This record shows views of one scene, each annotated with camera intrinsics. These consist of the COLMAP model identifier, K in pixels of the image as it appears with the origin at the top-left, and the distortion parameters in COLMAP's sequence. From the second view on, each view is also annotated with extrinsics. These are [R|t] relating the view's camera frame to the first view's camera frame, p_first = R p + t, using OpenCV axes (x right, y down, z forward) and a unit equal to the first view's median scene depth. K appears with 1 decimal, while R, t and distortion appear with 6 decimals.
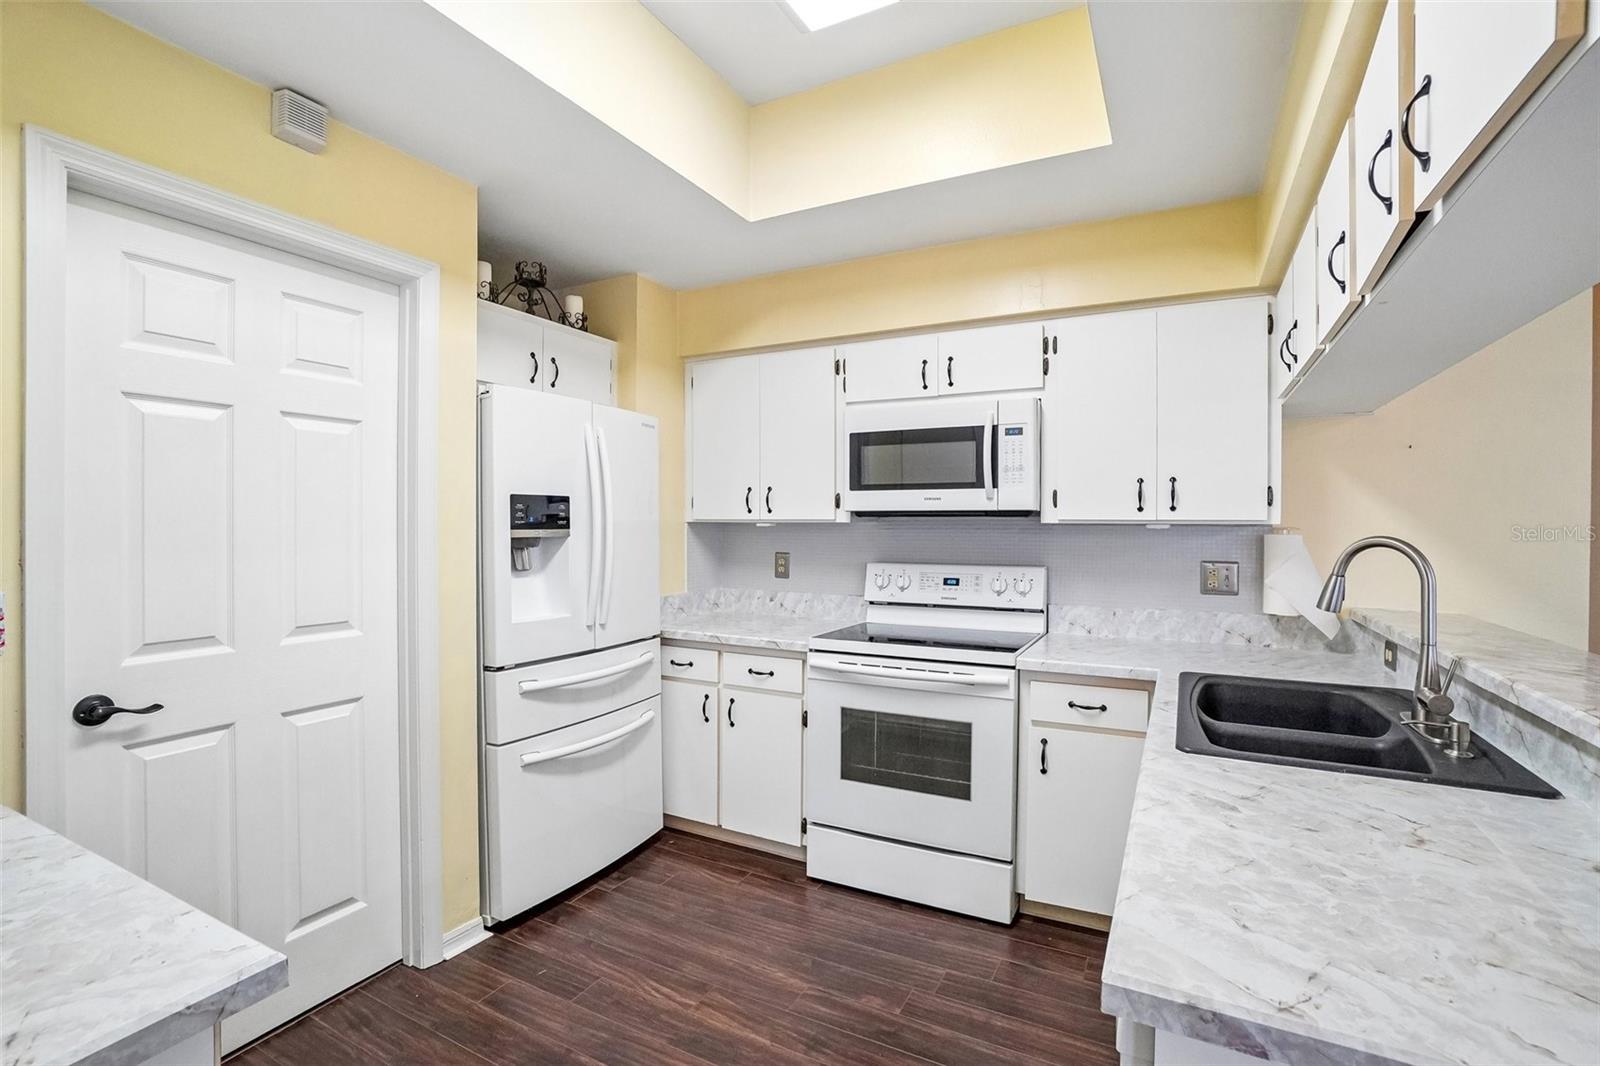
lens RADIAL K [[732.1, 0, 796.0], [0, 732.1, 537.2], [0, 0, 1]] dist [-0.039136, 0.008519]
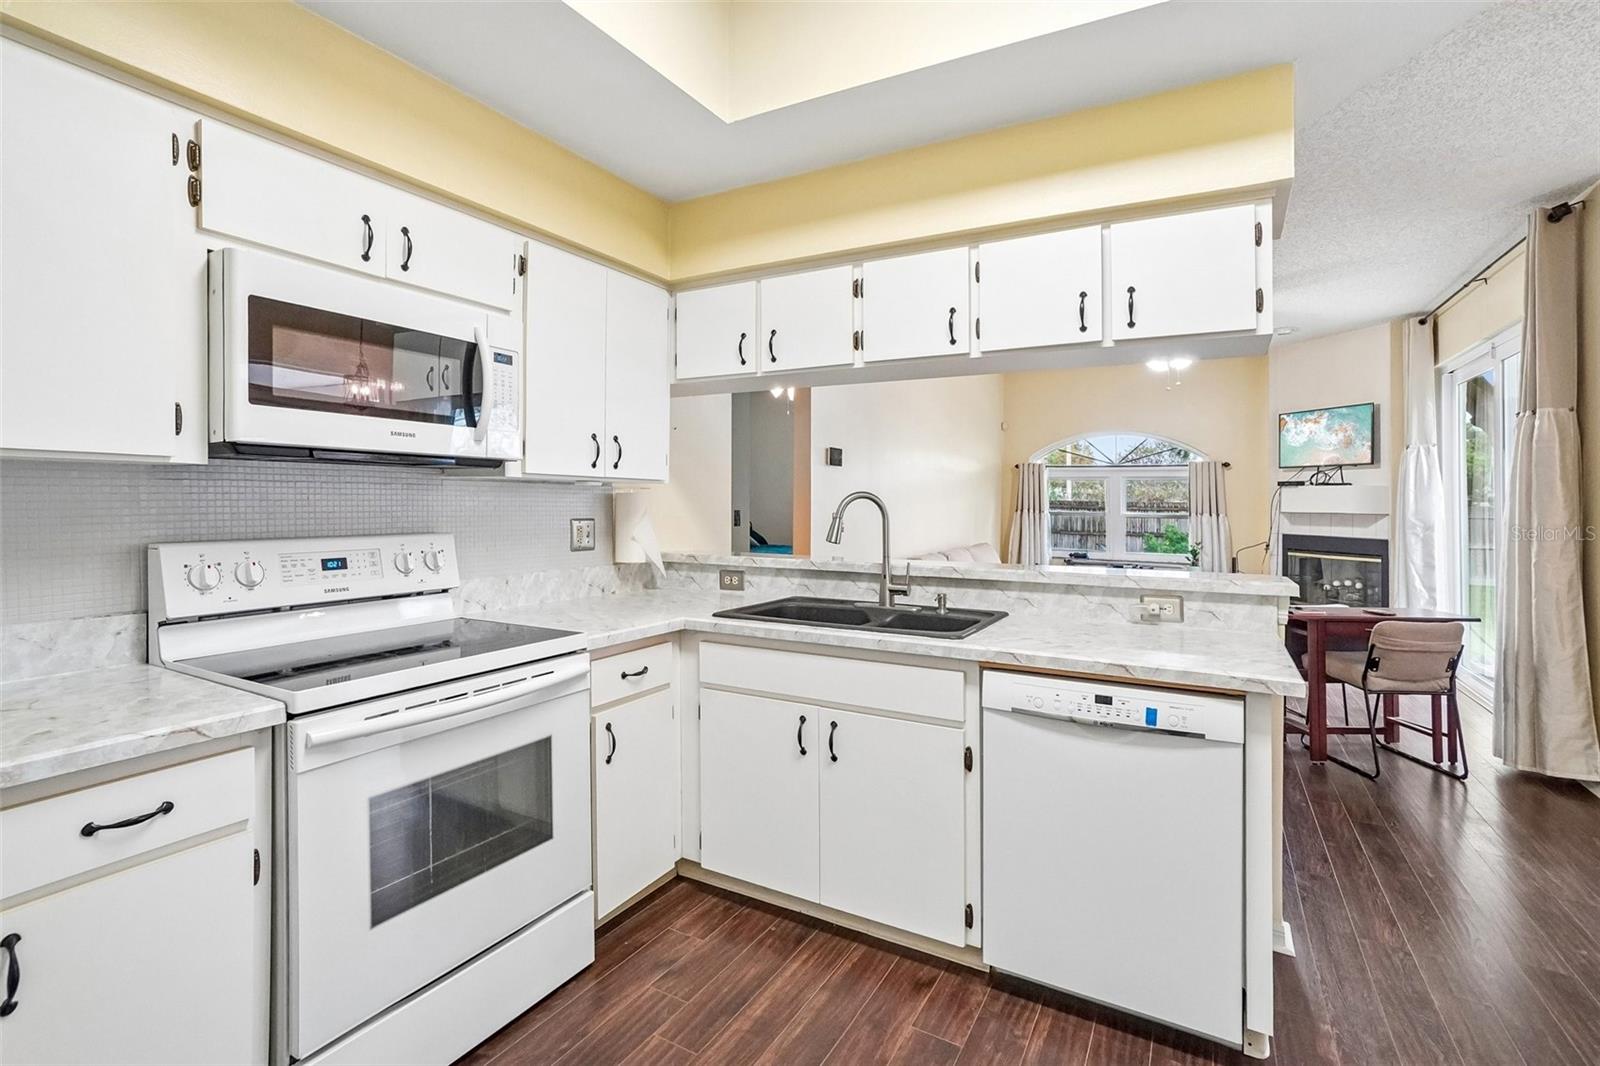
lens RADIAL K [[732.1, 0, 818.0], [0, 732.1, 489.1], [0, 0, 1]] dist [-0.039136, 0.008519]
pose [[0.018777, 0.016484, 0.999688, -0.464294], [0.009053, 0.999820, -0.016657, 0.010643], [-0.999783, 0.009363, 0.018624, 0.633489]]
